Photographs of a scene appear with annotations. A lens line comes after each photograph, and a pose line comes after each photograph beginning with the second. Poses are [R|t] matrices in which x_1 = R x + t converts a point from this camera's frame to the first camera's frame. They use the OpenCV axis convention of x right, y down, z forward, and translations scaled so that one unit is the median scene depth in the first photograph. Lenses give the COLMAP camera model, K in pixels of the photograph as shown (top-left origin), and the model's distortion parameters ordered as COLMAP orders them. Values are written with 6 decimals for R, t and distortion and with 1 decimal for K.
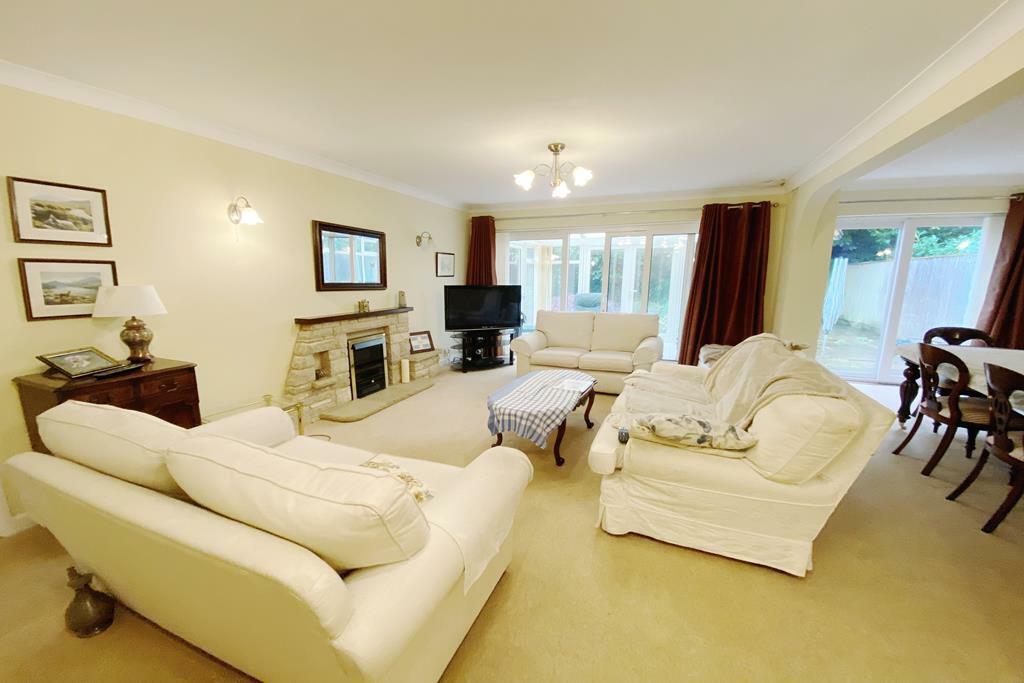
lens RADIAL K [[407.3, 0, 513.8], [0, 407.3, 357.9], [0, 0, 1]] dist [0.003939, -0.013834]
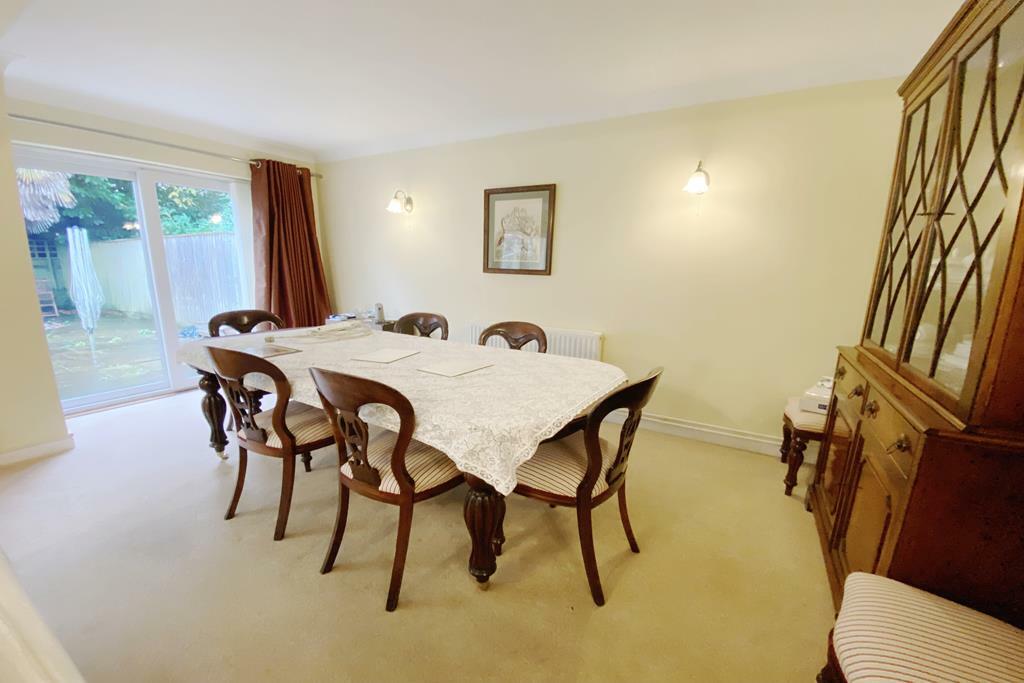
lens RADIAL K [[407.3, 0, 513.8], [0, 407.3, 357.9], [0, 0, 1]] dist [0.003939, -0.013834]
pose [[0.124844, -0.215143, 0.968570, 0.369144], [0.180709, 0.964810, 0.191015, -0.042606], [-0.975581, 0.151182, 0.159329, 0.357711]]
